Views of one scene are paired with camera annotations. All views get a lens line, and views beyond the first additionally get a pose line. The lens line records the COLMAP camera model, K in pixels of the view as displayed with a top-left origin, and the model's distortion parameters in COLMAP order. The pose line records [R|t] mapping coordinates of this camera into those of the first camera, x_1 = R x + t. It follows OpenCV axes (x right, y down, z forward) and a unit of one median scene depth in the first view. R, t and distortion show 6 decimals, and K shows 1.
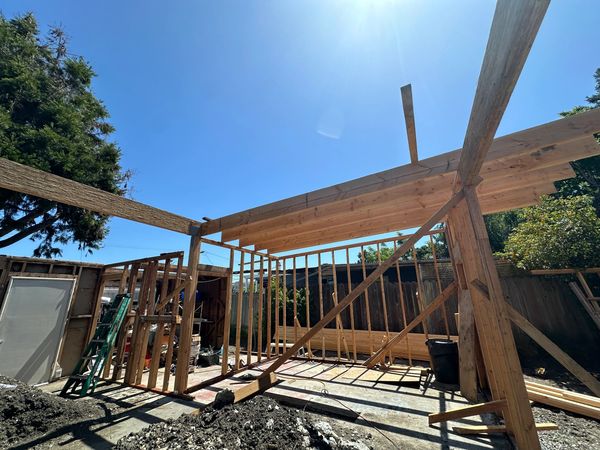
lens RADIAL K [[239.6, 0, 300.7], [0, 239.6, 226.2], [0, 0, 1]] dist [-0.000872, -0.000227]
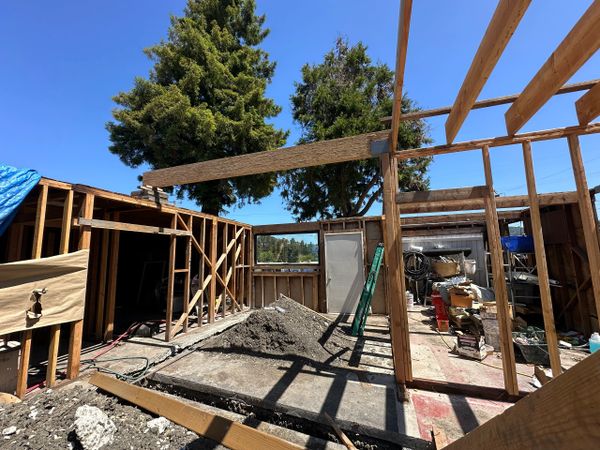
lens RADIAL K [[239.6, 0, 300.0], [0, 239.6, 224.2], [0, 0, 1]] dist [-0.000872, -0.000227]
pose [[0.141855, -0.108437, -0.983930, 0.187880], [0.301154, 0.951593, -0.061455, 0.244234], [0.942965, -0.287597, 0.167645, 0.796081]]
